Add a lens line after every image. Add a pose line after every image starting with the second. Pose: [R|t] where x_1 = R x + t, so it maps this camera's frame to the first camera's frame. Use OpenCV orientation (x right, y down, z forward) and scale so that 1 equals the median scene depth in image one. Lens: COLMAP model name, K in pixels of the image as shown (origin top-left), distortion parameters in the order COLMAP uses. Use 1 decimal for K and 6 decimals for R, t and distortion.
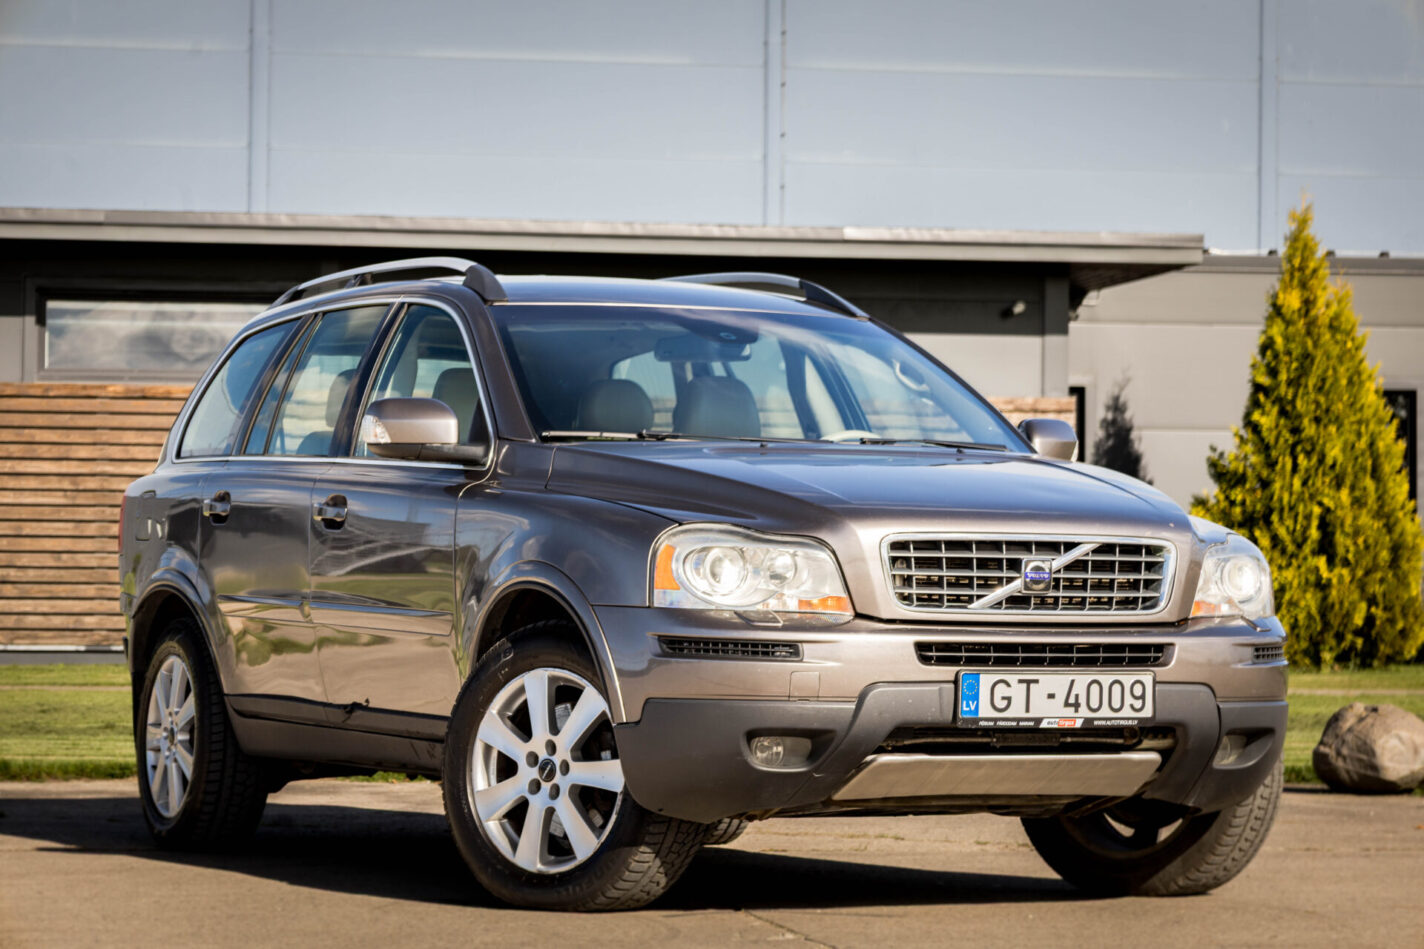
lens RADIAL K [[3539.5, 0, 717.1], [0, 3539.5, 482.8], [0, 0, 1]] dist [-0.168995, 0.000000]
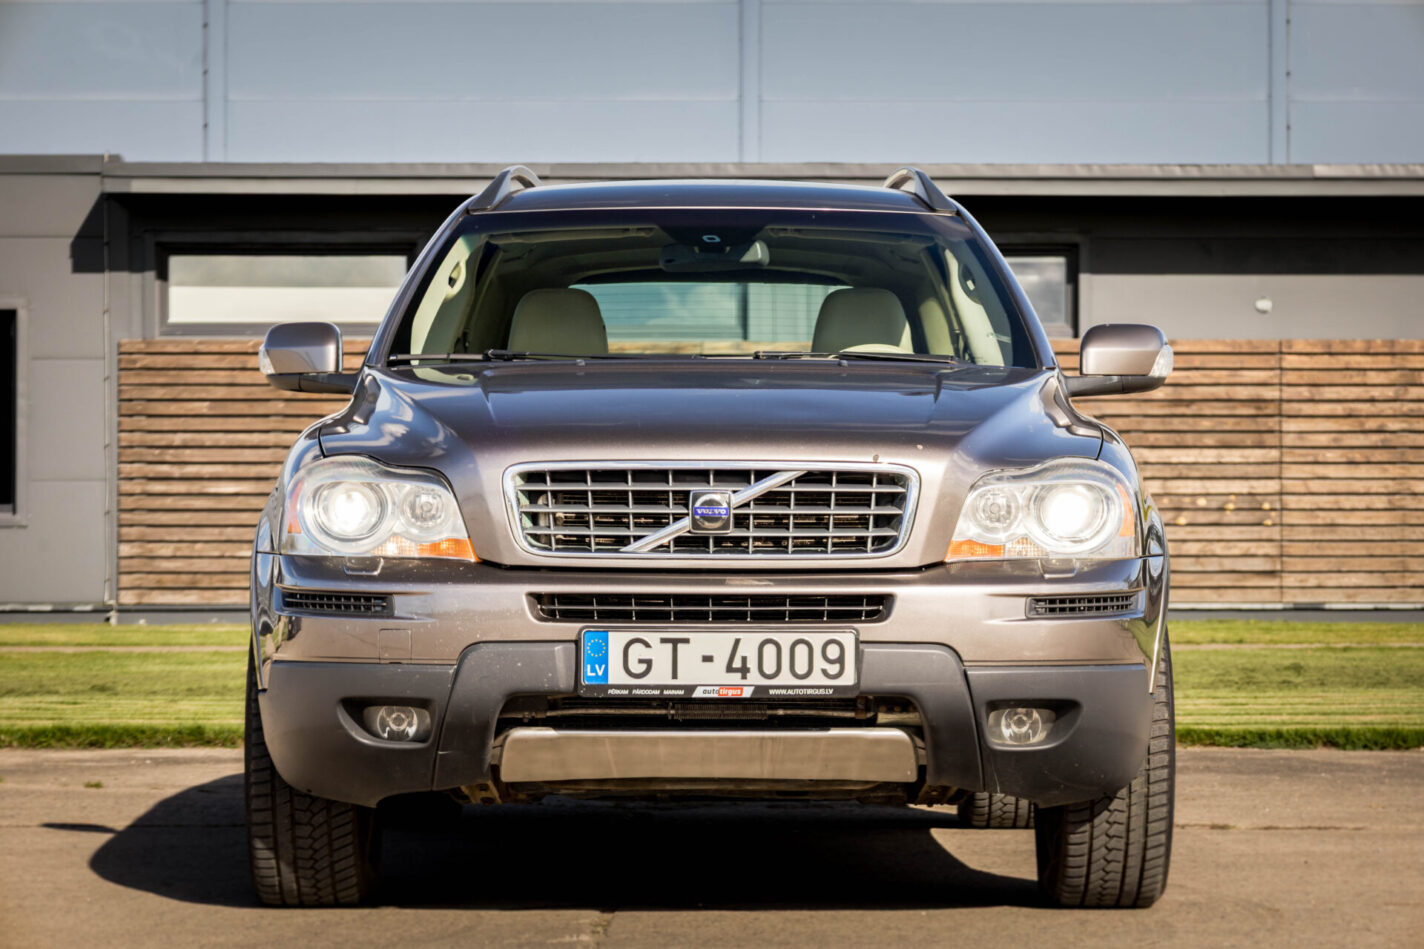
lens RADIAL K [[3539.5, 0, 630.5], [0, 3539.5, 507.5], [0, 0, 1]] dist [-0.168995, 0.000000]
pose [[0.981613, -0.009147, -0.190661, 0.225632], [0.012704, 0.999767, 0.017447, 0.010784], [0.190457, -0.019548, 0.981501, 0.192333]]
